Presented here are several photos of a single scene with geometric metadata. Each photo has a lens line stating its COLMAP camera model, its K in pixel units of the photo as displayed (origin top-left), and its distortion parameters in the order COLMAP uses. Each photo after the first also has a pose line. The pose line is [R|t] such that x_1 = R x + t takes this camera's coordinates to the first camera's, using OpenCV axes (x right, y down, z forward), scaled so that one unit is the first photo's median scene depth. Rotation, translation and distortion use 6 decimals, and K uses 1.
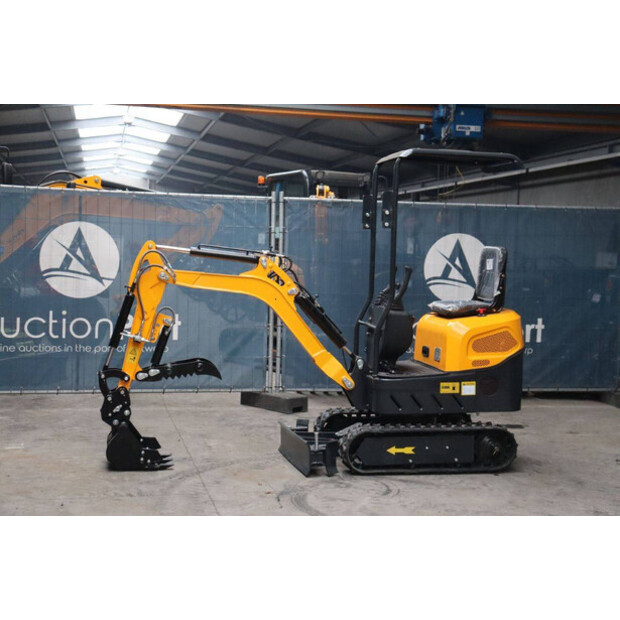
lens RADIAL K [[953.1, 0, 310.0], [0, 953.1, 310.0], [0, 0, 1]] dist [0.128322, 0.004732]
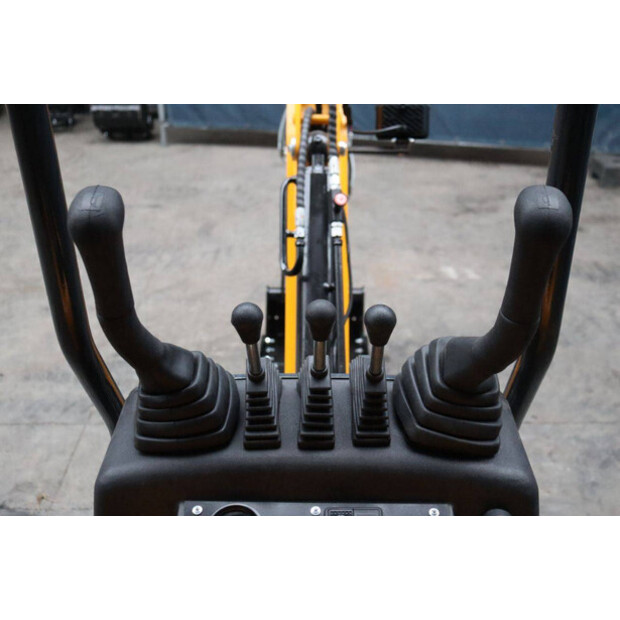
lens RADIAL K [[695.9, 0, 310.0], [0, 695.9, 310.0], [0, 0, 1]] dist [-0.013982, 0.029859]
pose [[-0.209351, 0.458546, -0.863660, 0.177645], [-0.067653, 0.874323, 0.480607, -0.075166], [0.975497, 0.159045, -0.152018, 1.038426]]
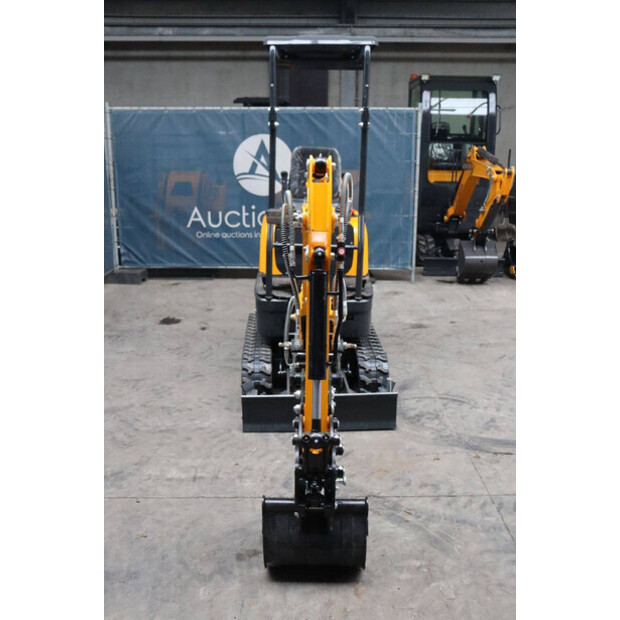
lens RADIAL K [[621.9, 0, 308.9], [0, 621.9, 268.2], [0, 0, 1]] dist [-0.078602, 0.110141]
pose [[0.204784, -0.218705, 0.954061, -0.494884], [0.056098, 0.975738, 0.211633, -0.086819], [-0.977198, 0.010182, 0.212085, 0.904155]]
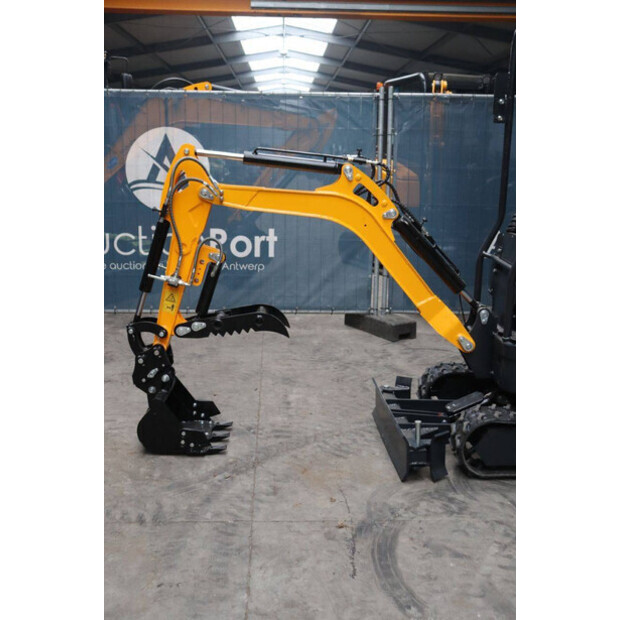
lens RADIAL K [[672.9, 0, 310.0], [0, 672.9, 310.0], [0, 0, 1]] dist [-0.067309, 0.137173]
pose [[0.984527, 0.025123, -0.173424, 0.011243], [0.003071, 0.987044, 0.160423, -0.029216], [0.175208, -0.158473, 0.971694, 0.497096]]
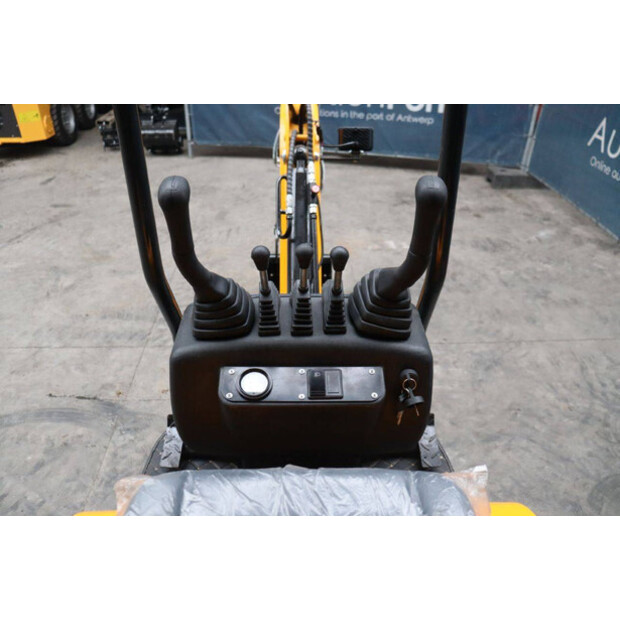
lens RADIAL K [[502.3, 0, 310.0], [0, 502.3, 310.0], [0, 0, 1]] dist [-0.155281, 0.120004]
pose [[-0.178504, 0.516201, -0.837659, 0.200123], [-0.078214, 0.841194, 0.535047, -0.080012], [0.980826, 0.161025, -0.109783, 1.041793]]
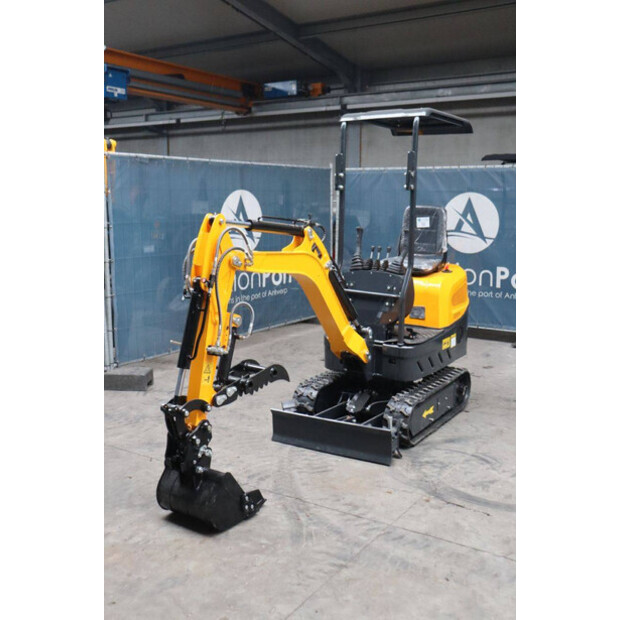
lens RADIAL K [[672.9, 0, 310.0], [0, 672.9, 310.0], [0, 0, 1]] dist [-0.067309, 0.137173]
pose [[0.712454, -0.136675, 0.688279, -0.456616], [0.058175, 0.988976, 0.136167, -0.063115], [-0.699303, -0.056972, 0.712552, 0.569062]]
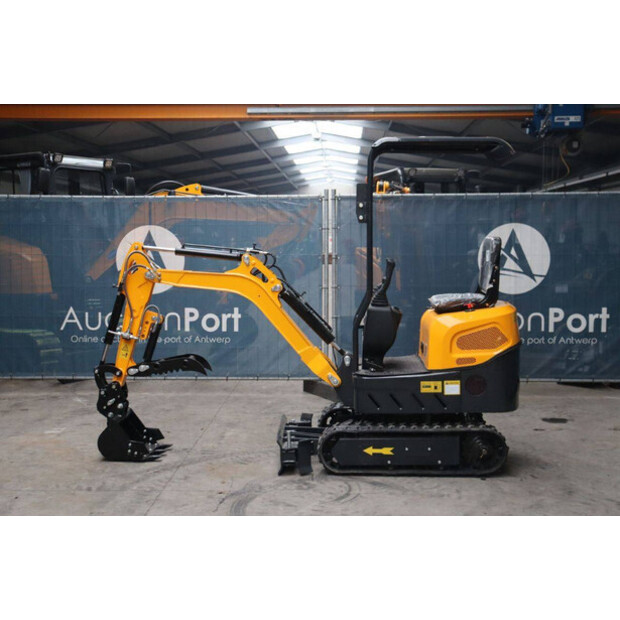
lens RADIAL K [[799.8, 0, 310.0], [0, 799.8, 310.0], [0, 0, 1]] dist [0.028057, 0.075242]
pose [[0.966484, -0.008529, -0.256587, 0.230131], [0.013726, 0.999735, 0.018468, -0.011413], [0.256361, -0.021371, 0.966345, 0.196307]]
